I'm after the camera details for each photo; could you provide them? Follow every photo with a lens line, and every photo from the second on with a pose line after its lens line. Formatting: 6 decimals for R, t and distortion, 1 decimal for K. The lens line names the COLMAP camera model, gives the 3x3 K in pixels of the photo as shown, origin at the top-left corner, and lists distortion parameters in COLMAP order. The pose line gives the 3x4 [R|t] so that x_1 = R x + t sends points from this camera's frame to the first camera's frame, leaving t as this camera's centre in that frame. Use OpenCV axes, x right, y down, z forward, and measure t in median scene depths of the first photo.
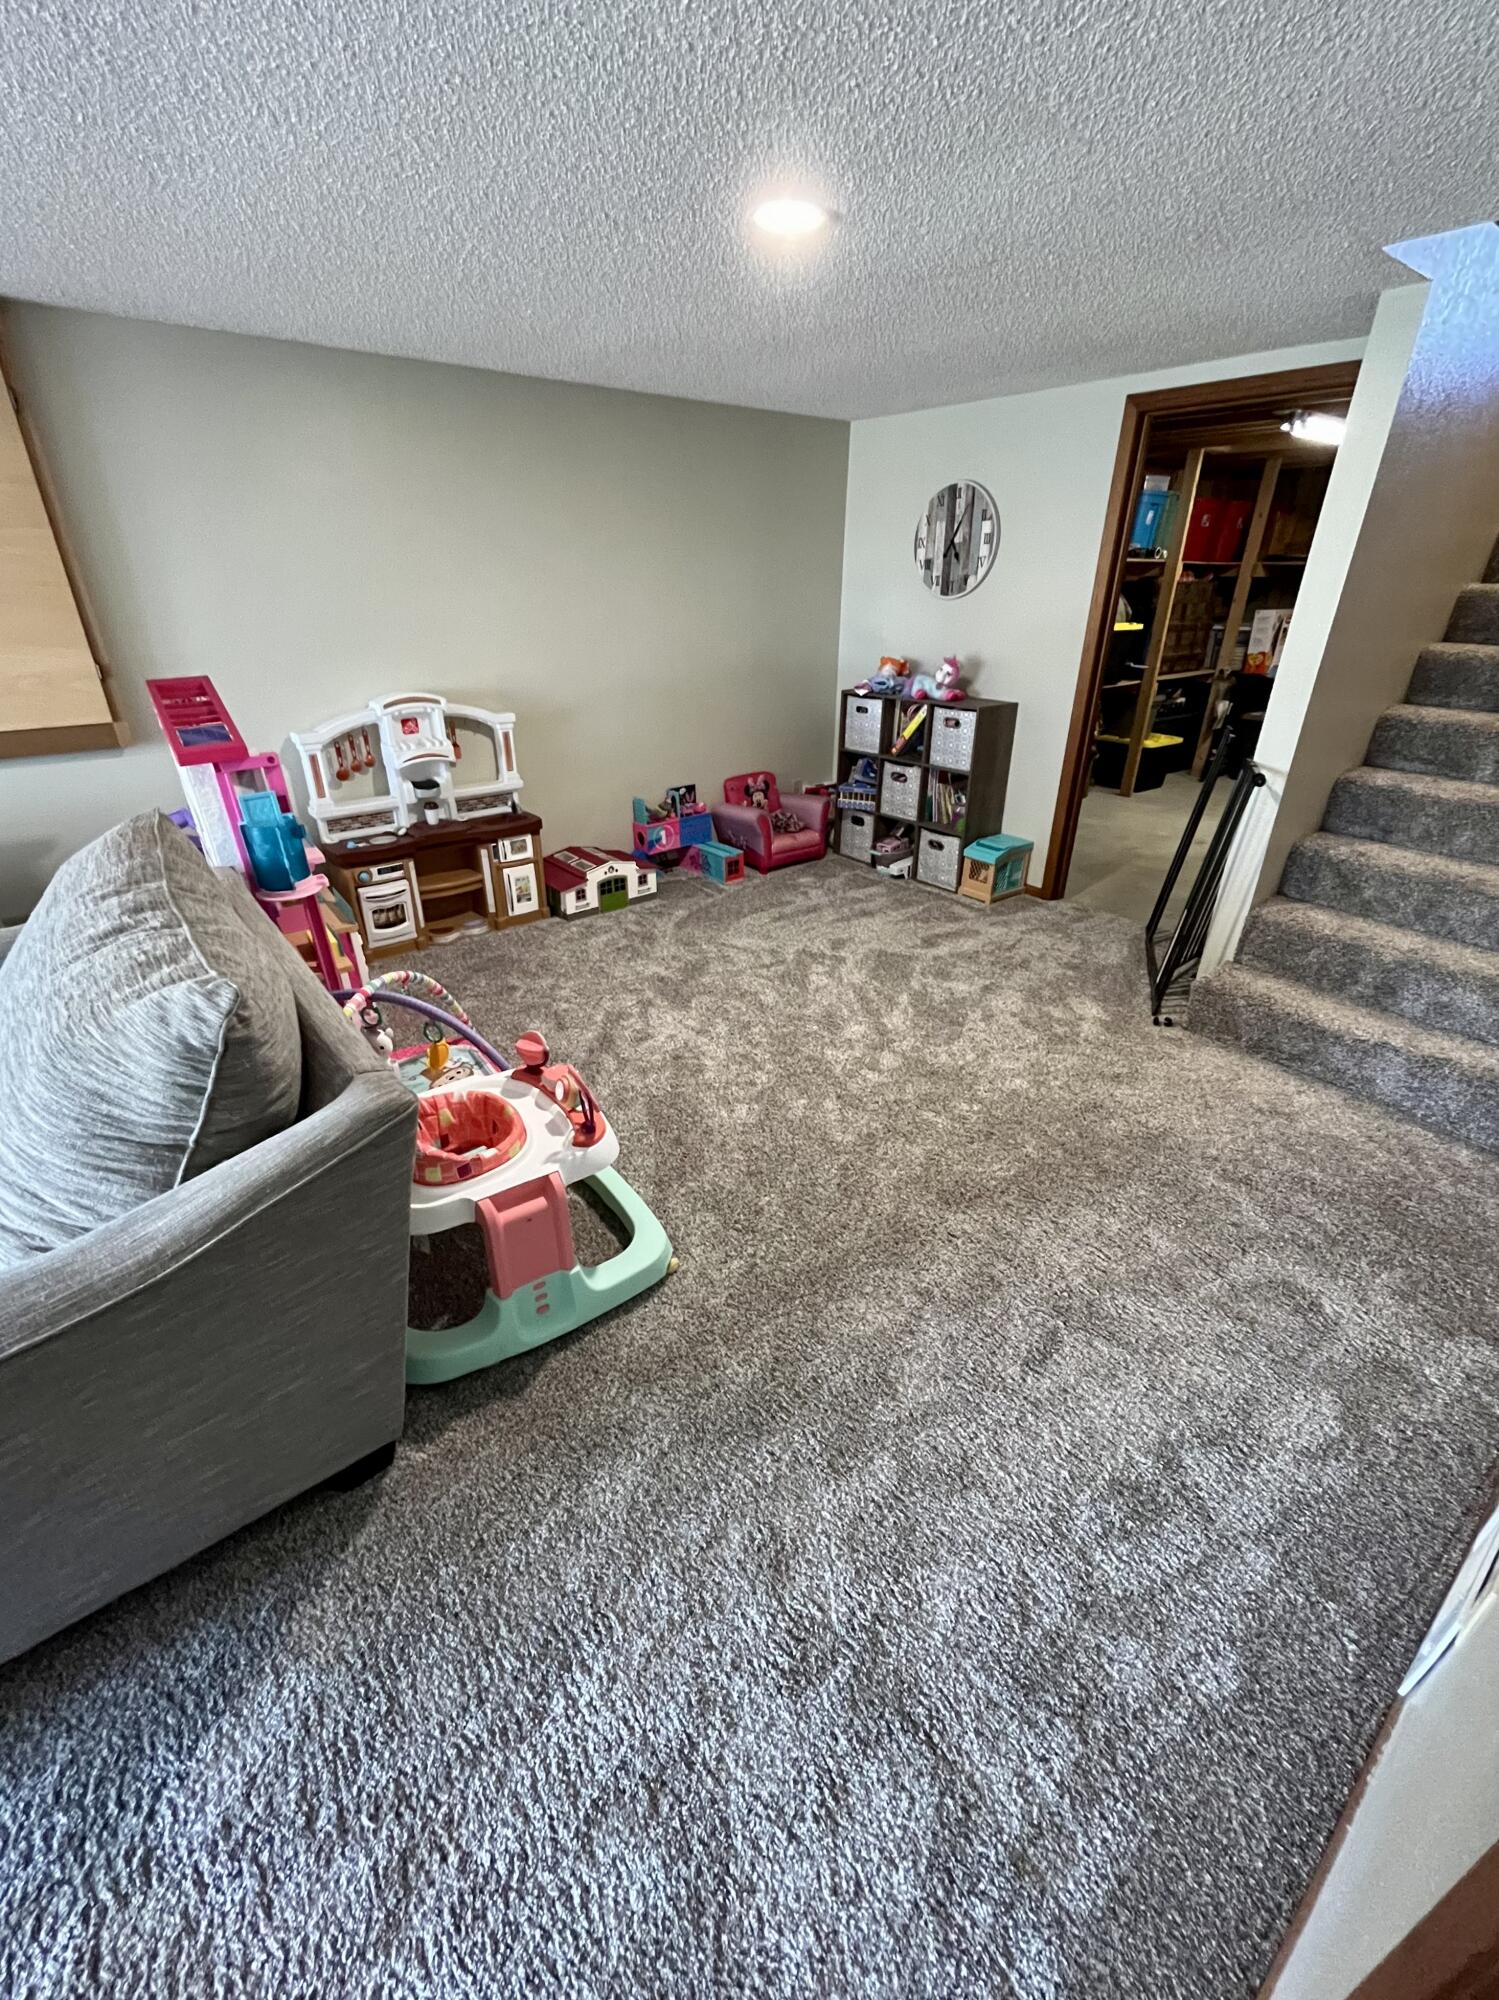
lens RADIAL K [[819.2, 0, 752.0], [0, 819.2, 986.9], [0, 0, 1]] dist [-0.000717, 0.000670]
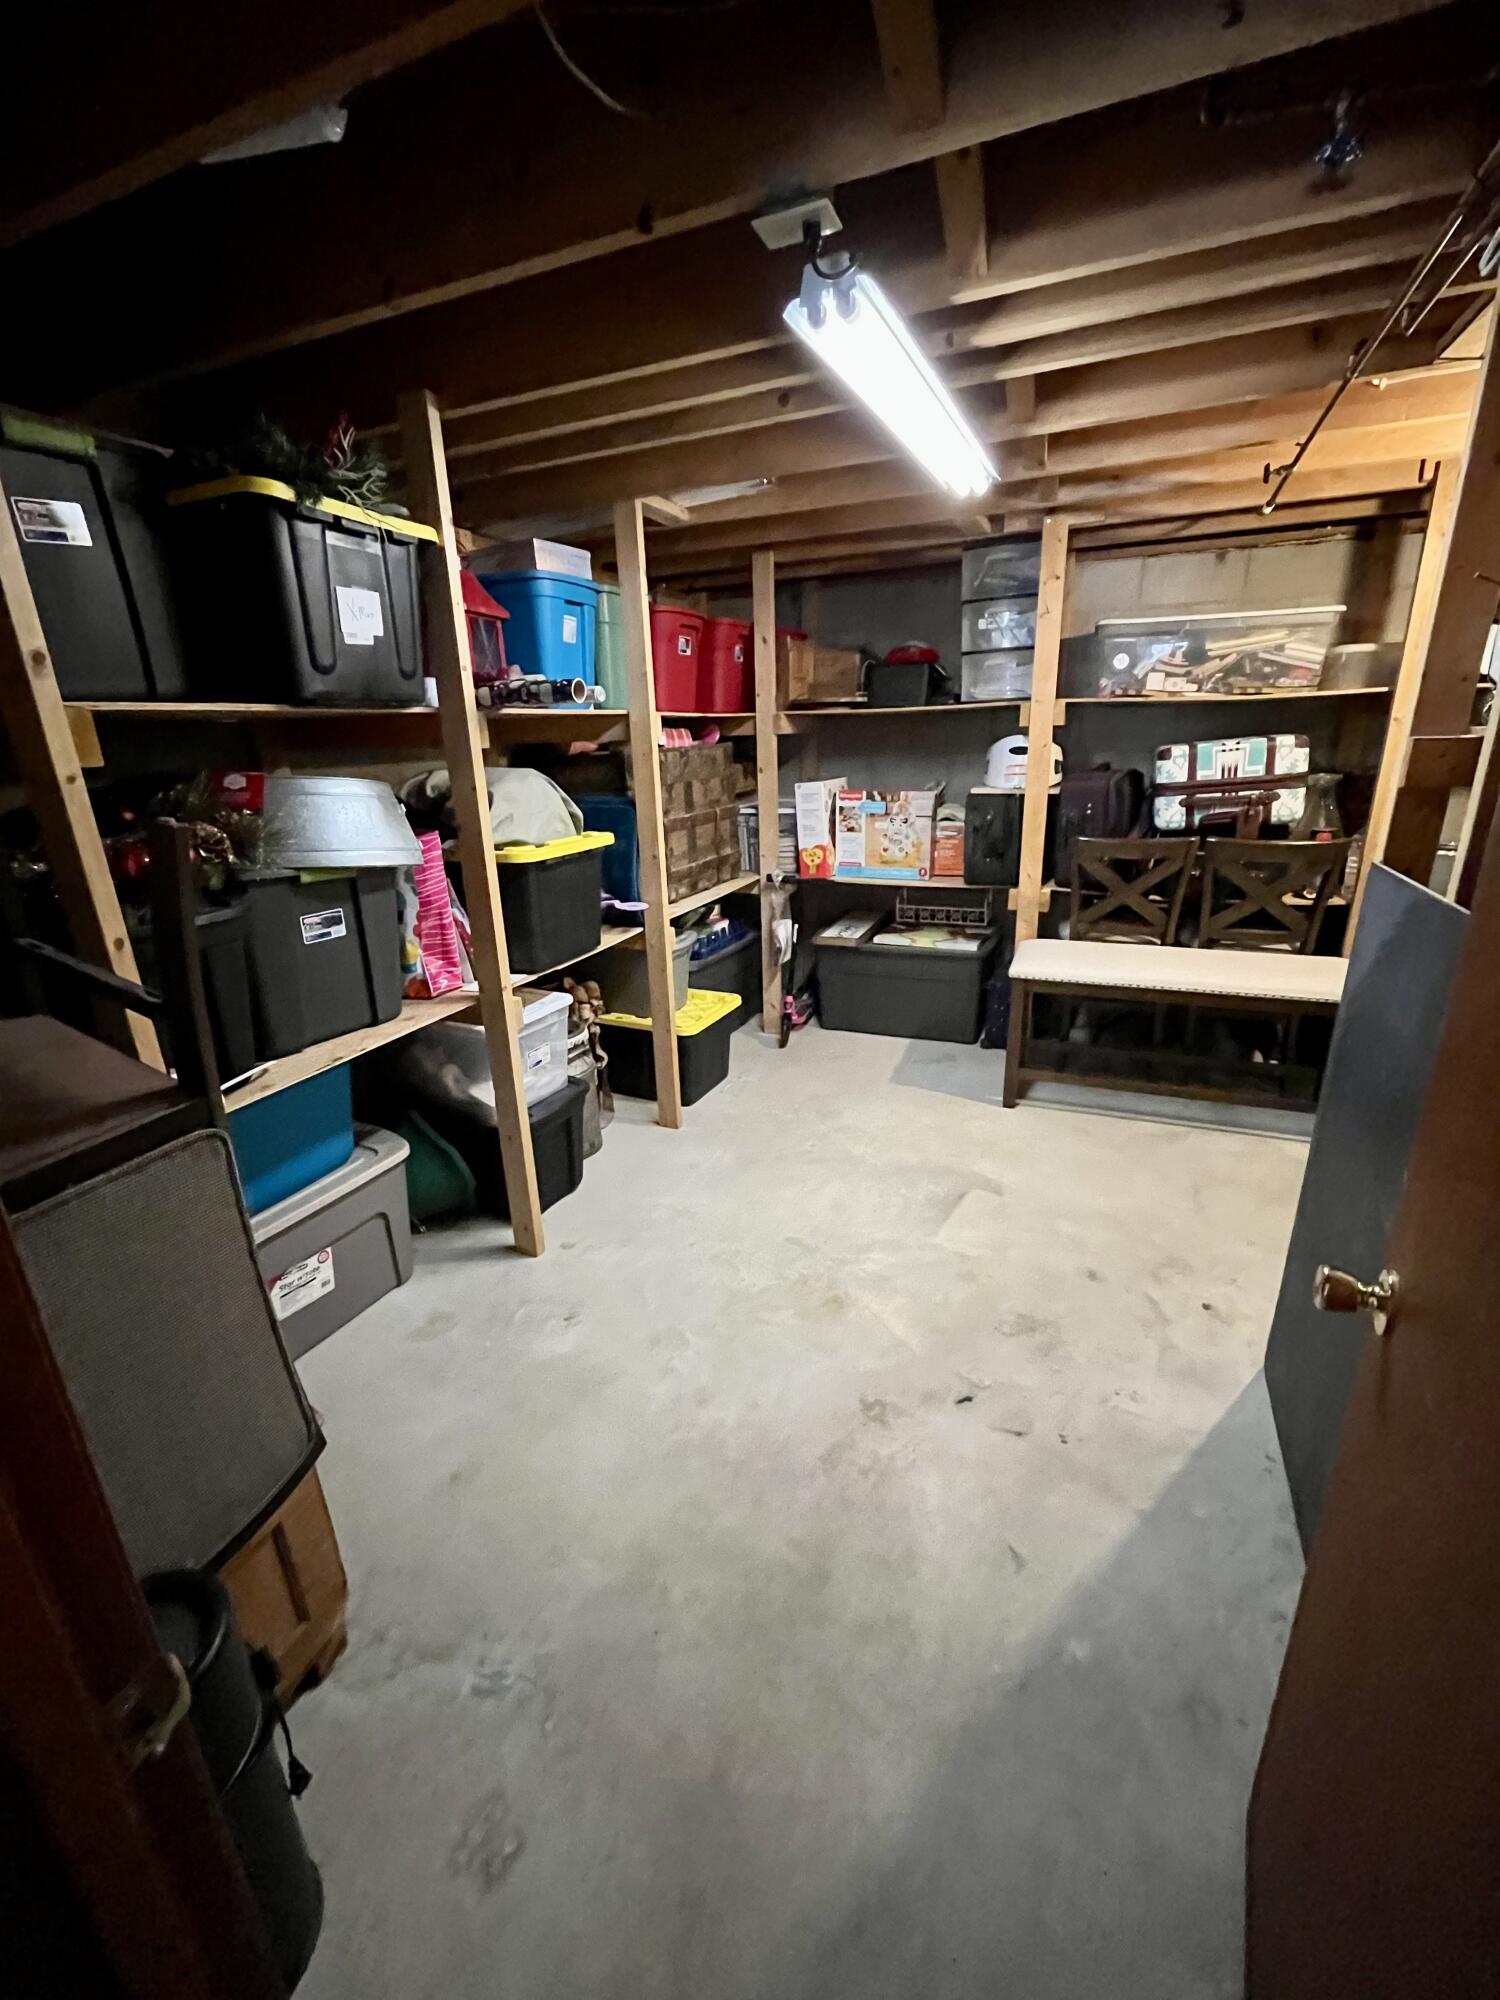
lens RADIAL K [[819.2, 0, 745.5], [0, 819.2, 1000.5], [0, 0, 1]] dist [-0.000717, 0.000670]
pose [[0.886493, -0.173697, 0.428906, 0.276366], [0.236071, 0.966949, -0.096337, -0.240886], [-0.397997, 0.186654, 0.898198, 0.469915]]
